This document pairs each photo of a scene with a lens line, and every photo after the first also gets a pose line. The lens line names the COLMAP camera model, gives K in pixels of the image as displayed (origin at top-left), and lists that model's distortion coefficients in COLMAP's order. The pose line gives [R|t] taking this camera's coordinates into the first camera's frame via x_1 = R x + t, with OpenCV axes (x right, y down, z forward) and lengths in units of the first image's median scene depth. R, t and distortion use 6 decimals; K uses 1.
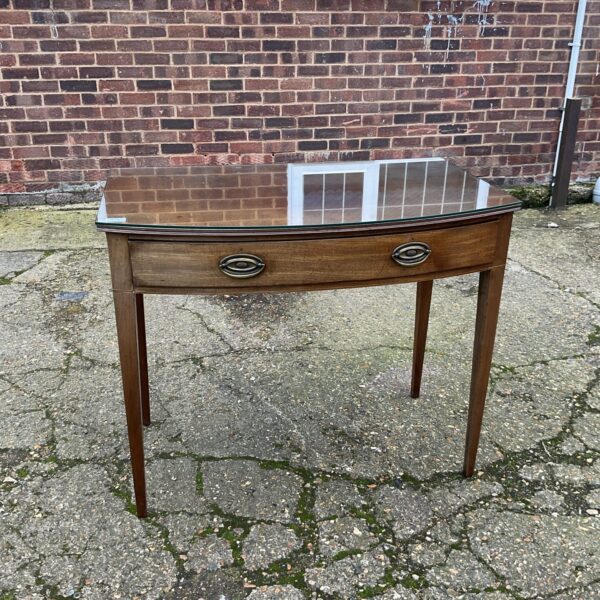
lens RADIAL K [[676.0, 0, 300.0], [0, 676.0, 300.0], [0, 0, 1]] dist [0.099078, -0.233651]
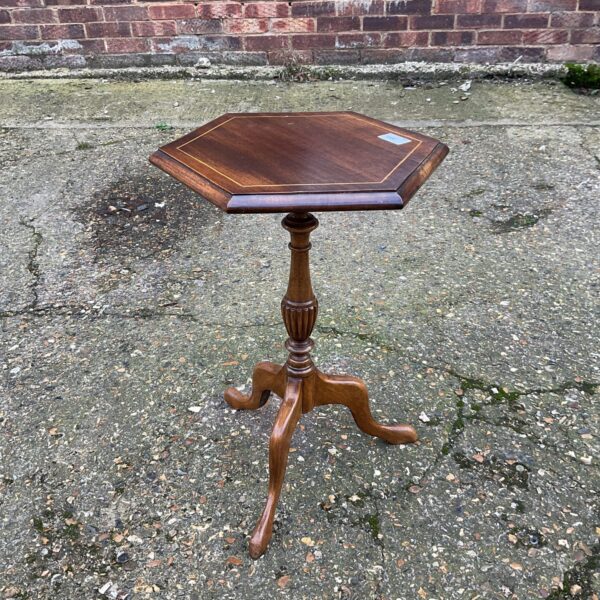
lens RADIAL K [[676.0, 0, 300.0], [0, 676.0, 300.0], [0, 0, 1]] dist [0.099078, -0.233651]
pose [[0.977926, 0.083692, -0.191457, 0.139410], [-0.053934, 0.986335, 0.155674, -0.021420], [0.201869, -0.141912, 0.969077, 0.277937]]
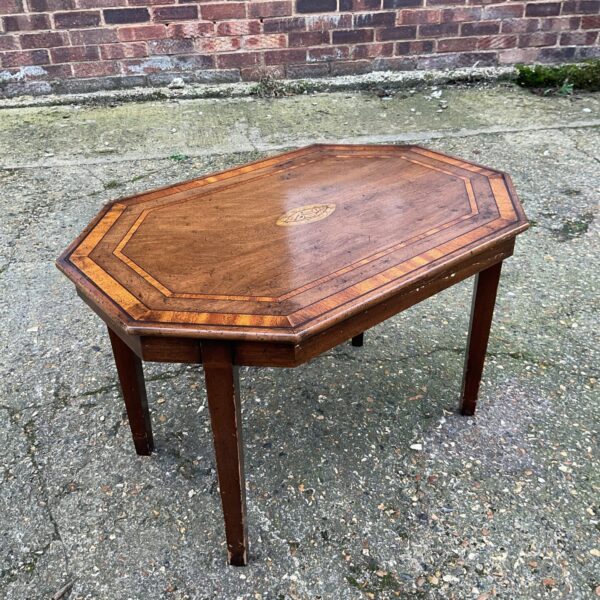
lens RADIAL K [[676.0, 0, 300.0], [0, 676.0, 300.0], [0, 0, 1]] dist [0.099078, -0.233651]
pose [[0.999674, -0.022431, -0.012227, 0.003419], [0.024174, 0.985354, 0.168800, -0.046228], [0.008261, -0.169040, 0.985575, 0.249747]]
